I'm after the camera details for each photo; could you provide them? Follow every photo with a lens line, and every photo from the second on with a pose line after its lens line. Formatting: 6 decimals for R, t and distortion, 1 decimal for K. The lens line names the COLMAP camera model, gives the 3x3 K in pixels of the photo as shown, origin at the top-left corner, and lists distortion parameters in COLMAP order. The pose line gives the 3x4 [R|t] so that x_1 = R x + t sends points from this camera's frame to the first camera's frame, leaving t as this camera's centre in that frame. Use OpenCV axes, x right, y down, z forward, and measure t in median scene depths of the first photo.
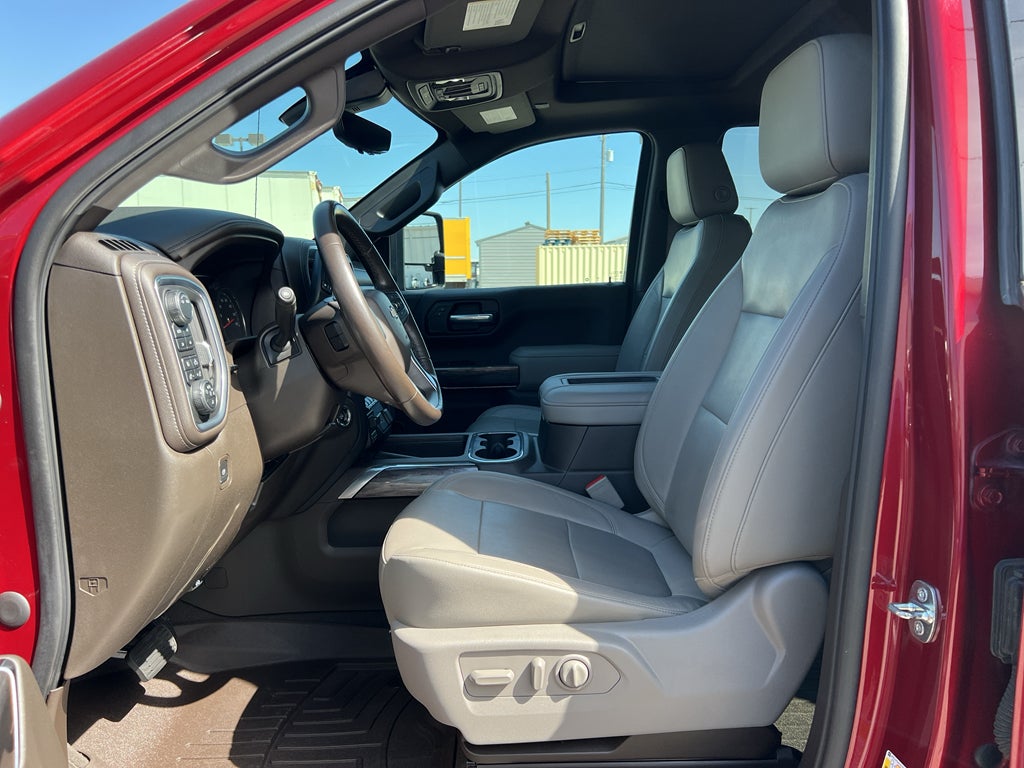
lens RADIAL K [[768.1, 0, 512.0], [0, 768.1, 384.0], [0, 0, 1]] dist [0.086729, -0.111953]
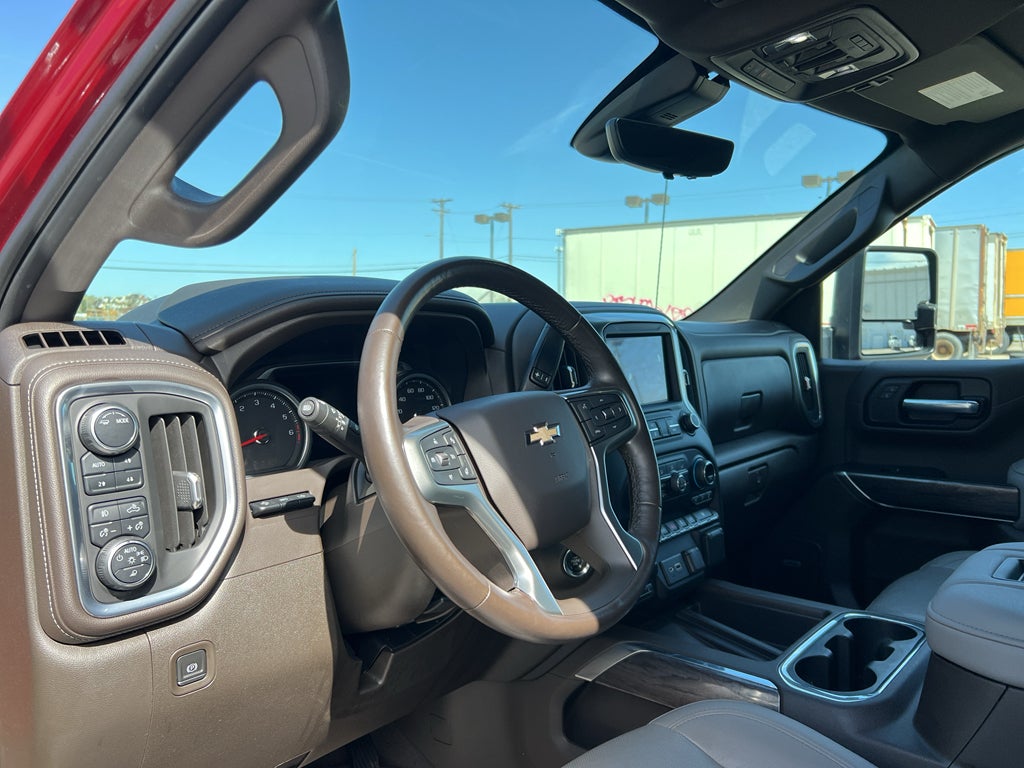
lens RADIAL K [[768.1, 0, 512.0], [0, 768.1, 384.0], [0, 0, 1]] dist [0.086729, -0.111953]
pose [[0.755818, 0.060156, -0.652013, 0.110686], [-0.093837, 0.995444, -0.016935, -0.061728], [0.648023, 0.073982, 0.758019, 0.271009]]
